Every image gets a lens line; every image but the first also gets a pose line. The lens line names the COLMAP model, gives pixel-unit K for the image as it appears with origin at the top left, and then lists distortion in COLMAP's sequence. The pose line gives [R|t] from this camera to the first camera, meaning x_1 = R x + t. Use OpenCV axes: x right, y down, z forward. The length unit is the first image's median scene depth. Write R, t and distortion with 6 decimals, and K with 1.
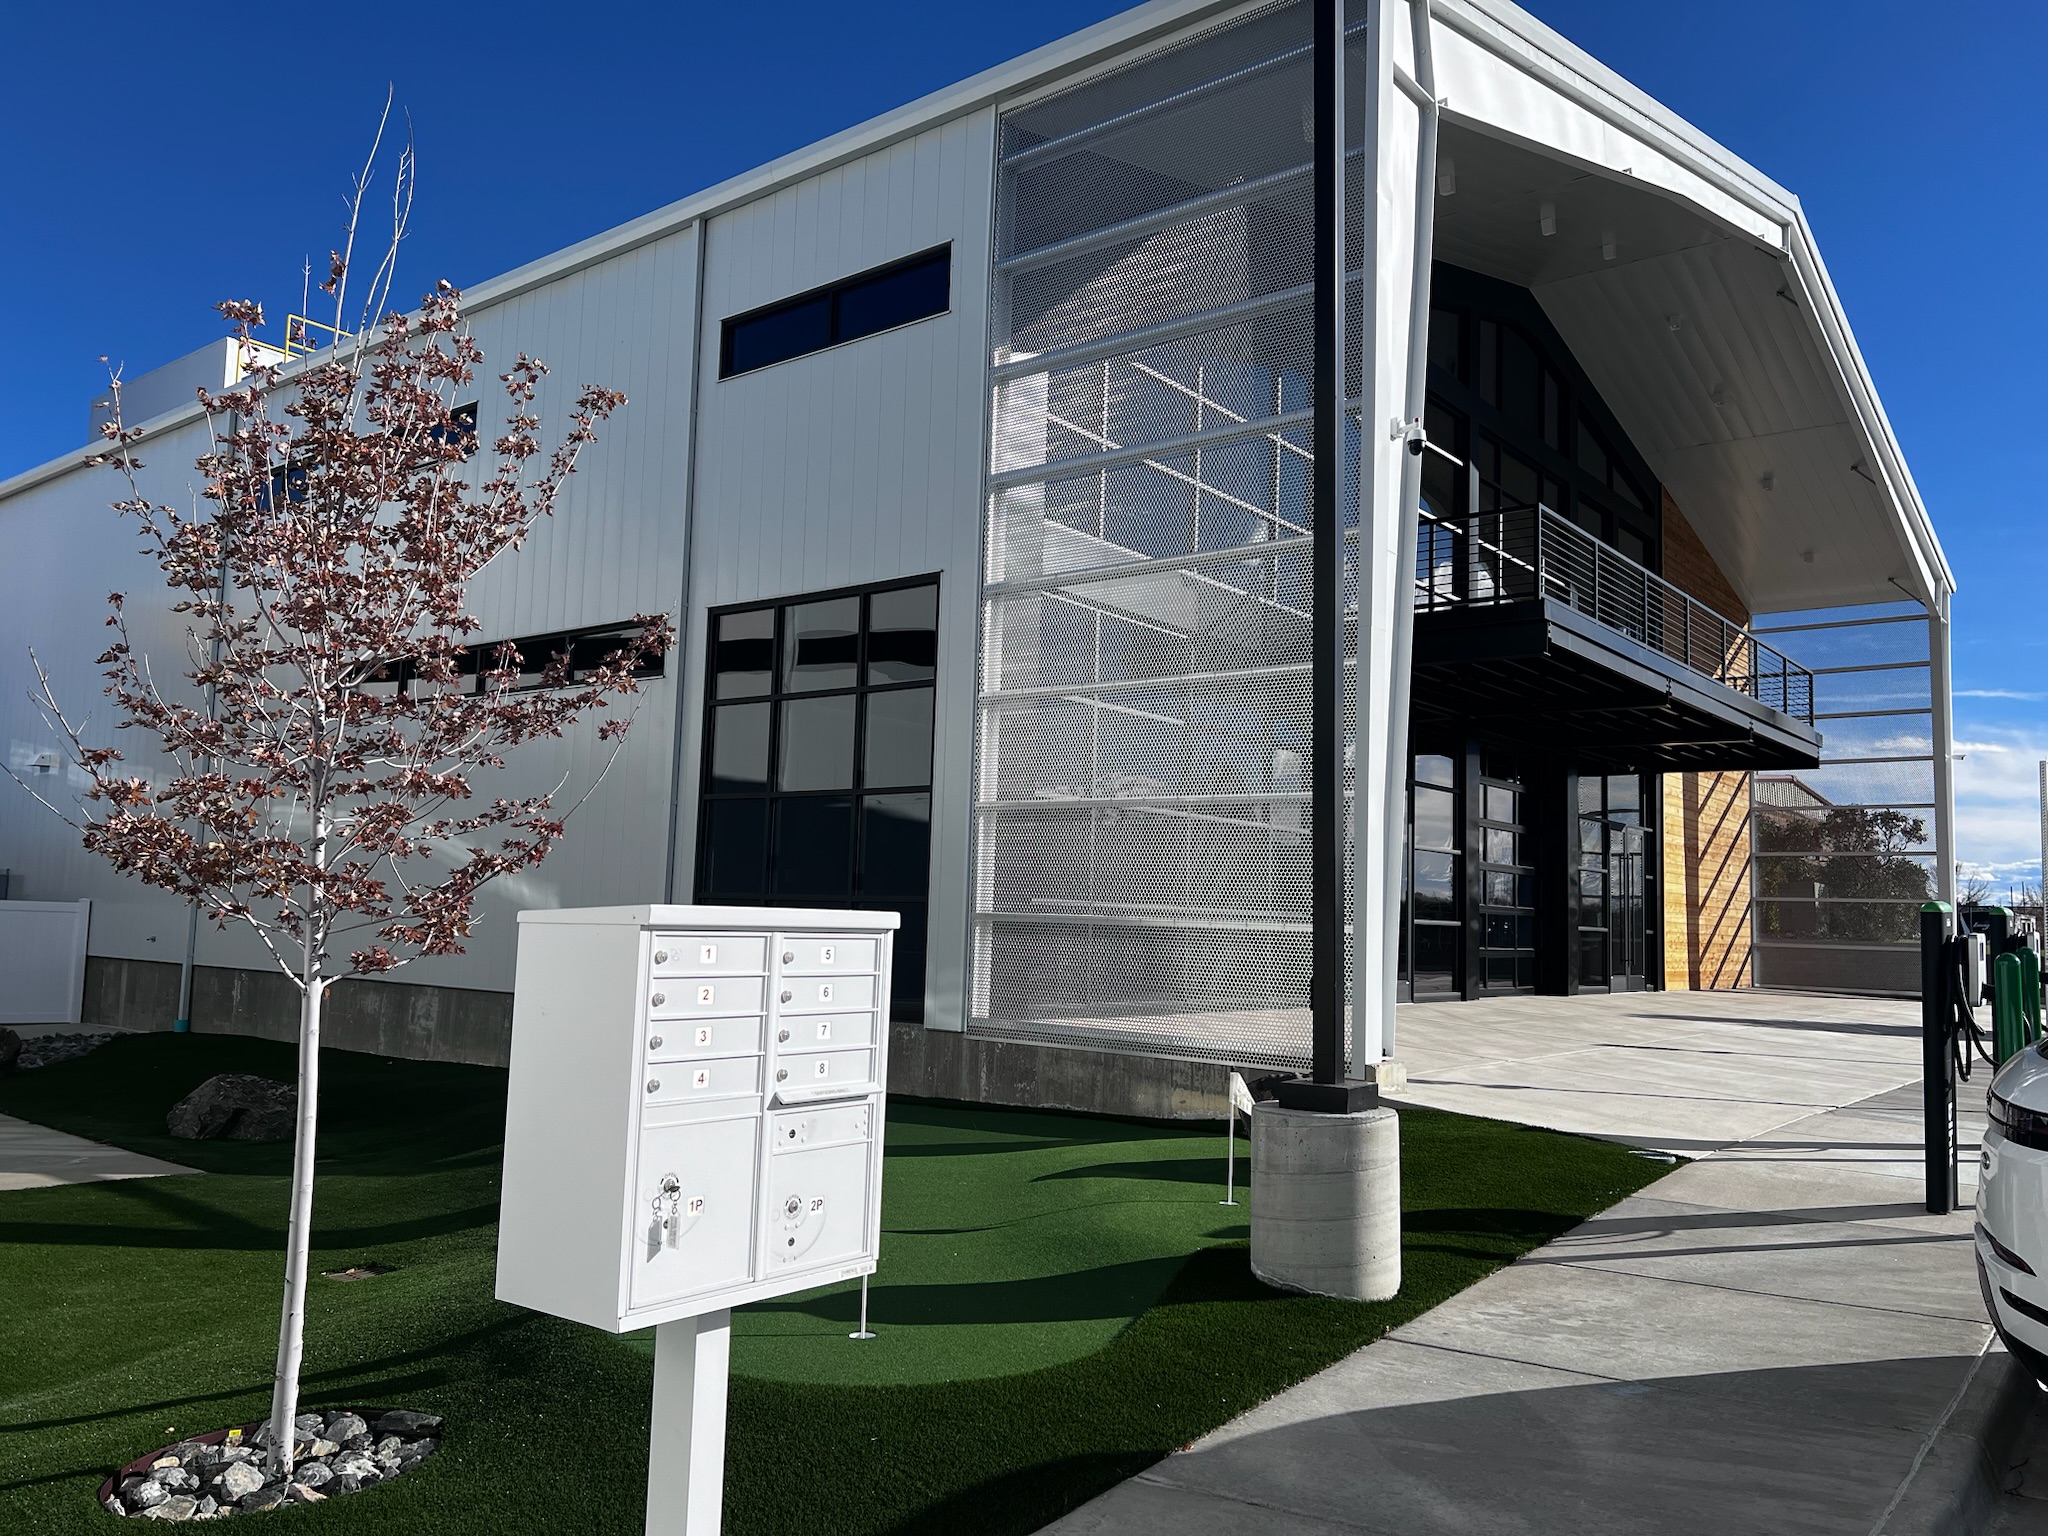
lens RADIAL K [[1517.9, 0, 1024.0], [0, 1517.9, 768.0], [0, 0, 1]] dist [0.088775, -0.127073]
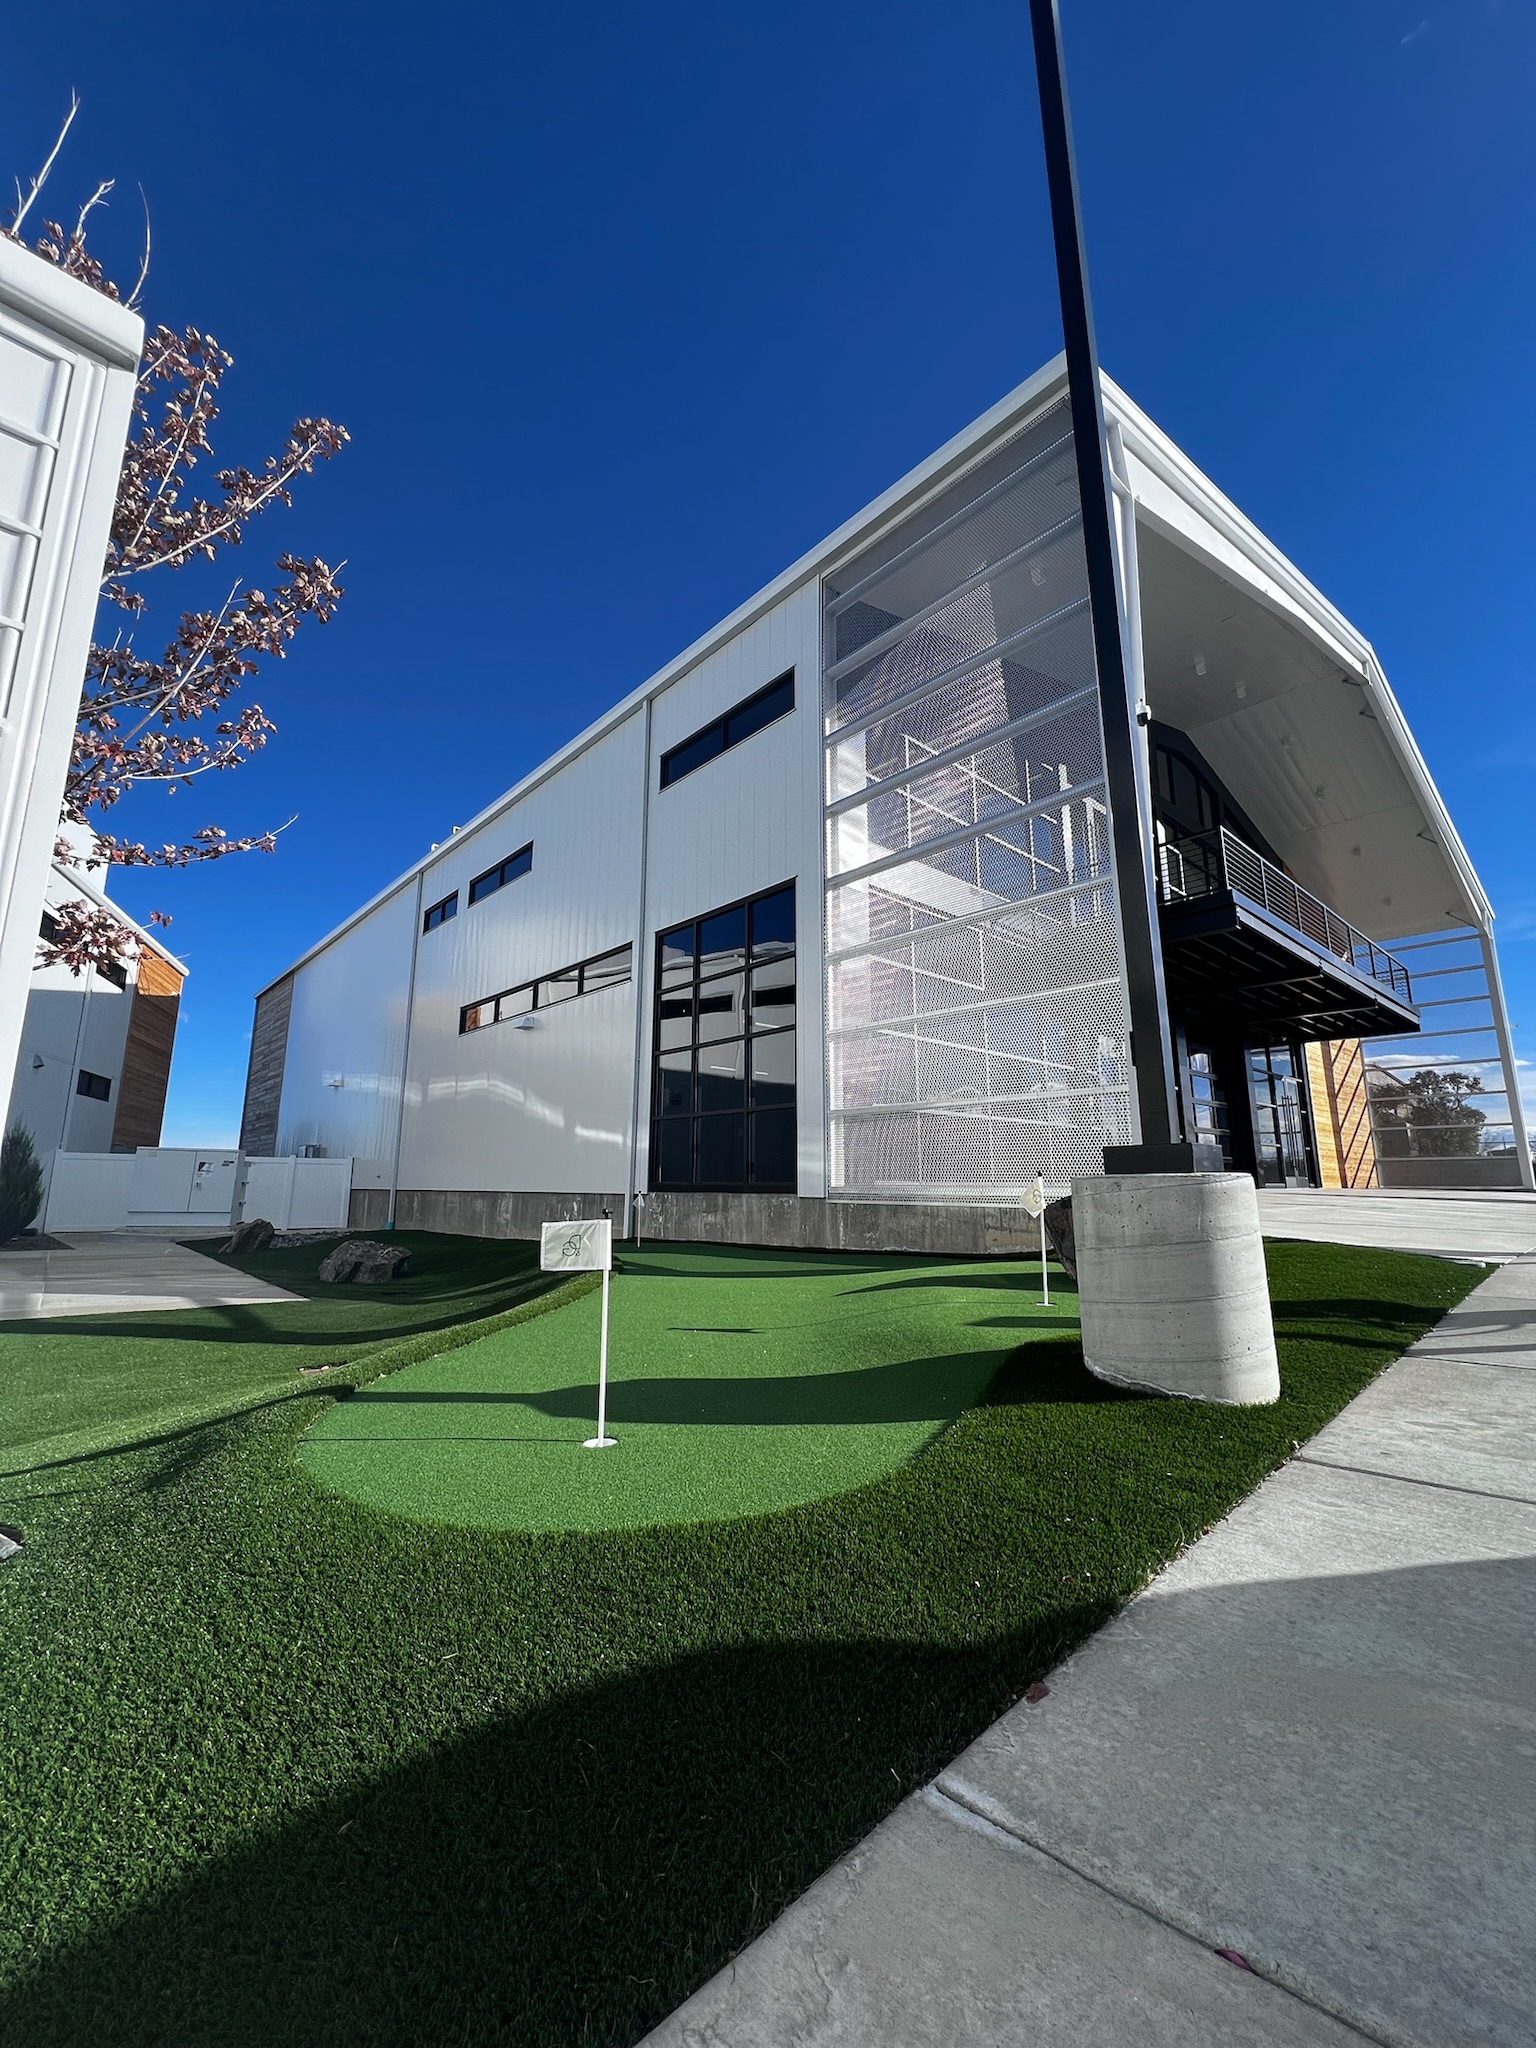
lens RADIAL K [[812.2, 0, 768.0], [0, 812.2, 1024.0], [0, 0, 1]] dist [0.001928, 0.000426]
pose [[0.987070, -0.057987, -0.149432, 0.027542], [0.043047, 0.993920, -0.101345, 0.092958], [0.154400, 0.093602, 0.983565, 0.268768]]
